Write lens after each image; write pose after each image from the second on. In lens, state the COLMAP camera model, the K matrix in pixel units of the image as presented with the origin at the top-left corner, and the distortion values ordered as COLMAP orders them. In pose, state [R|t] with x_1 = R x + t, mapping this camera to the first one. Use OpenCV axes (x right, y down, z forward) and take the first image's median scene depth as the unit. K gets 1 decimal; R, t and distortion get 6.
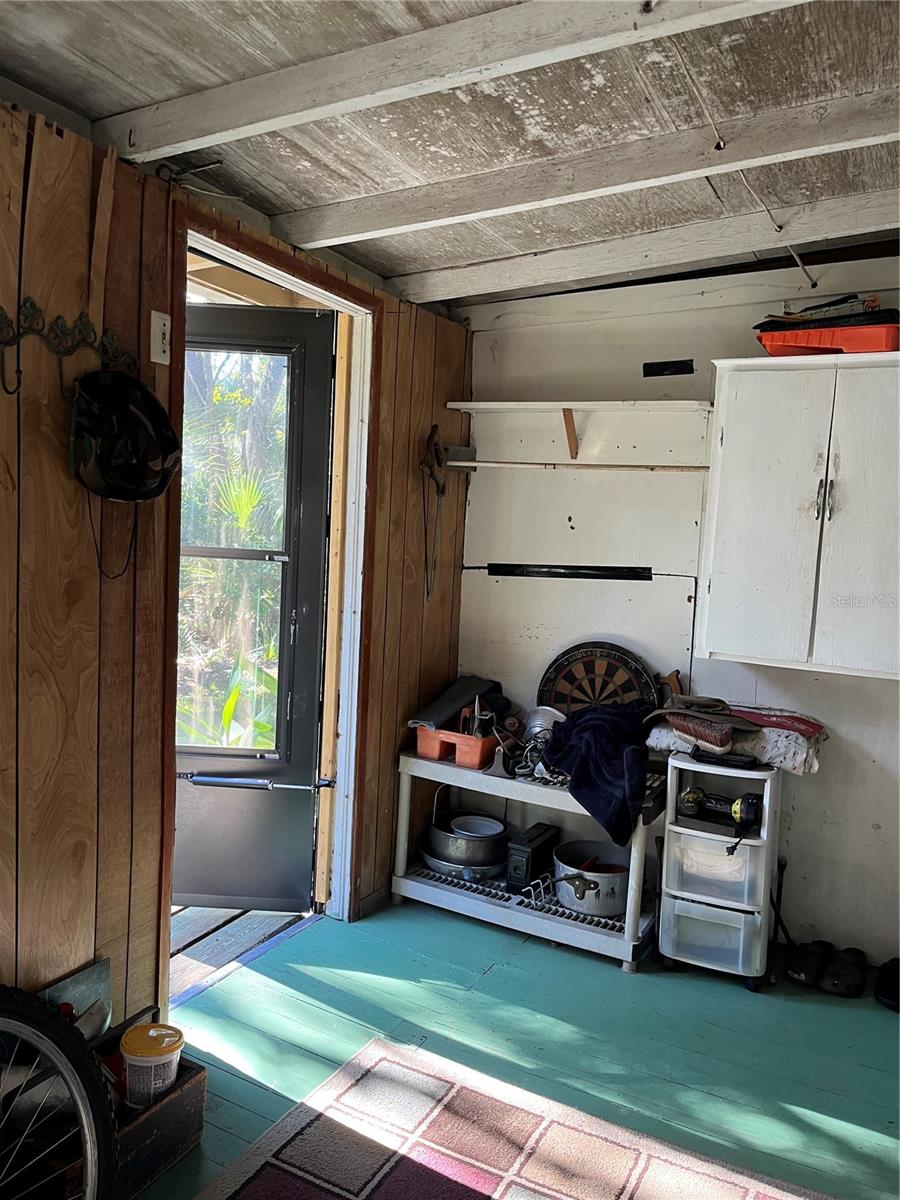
lens RADIAL K [[909.7, 0, 447.9], [0, 909.7, 597.2], [0, 0, 1]] dist [0.064172, -0.070670]
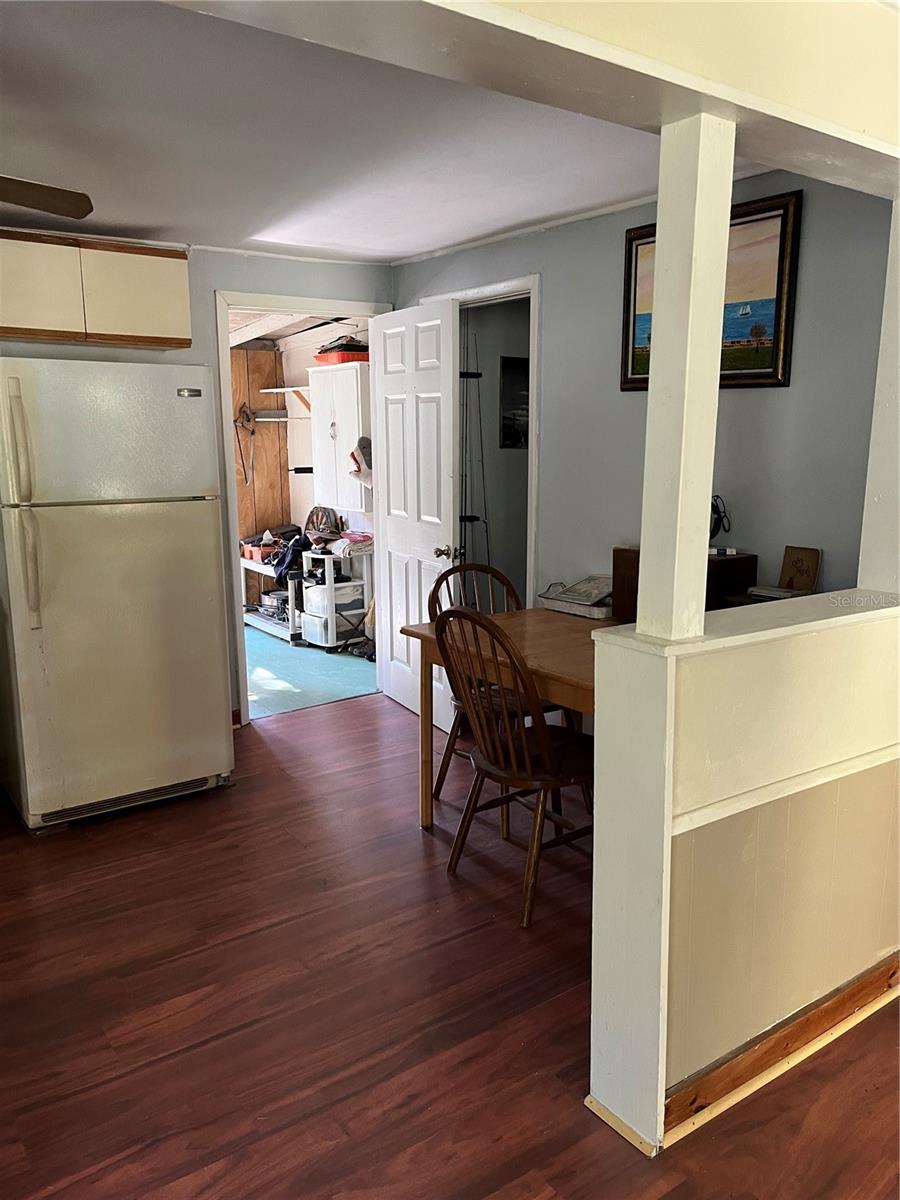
lens RADIAL K [[909.7, 0, 452.8], [0, 909.7, 597.3], [0, 0, 1]] dist [0.064172, -0.070670]
pose [[0.894932, 0.022381, -0.445641, 1.373721], [0.011531, 0.997248, 0.073241, 0.113469], [0.446054, -0.070685, 0.892211, -0.723630]]
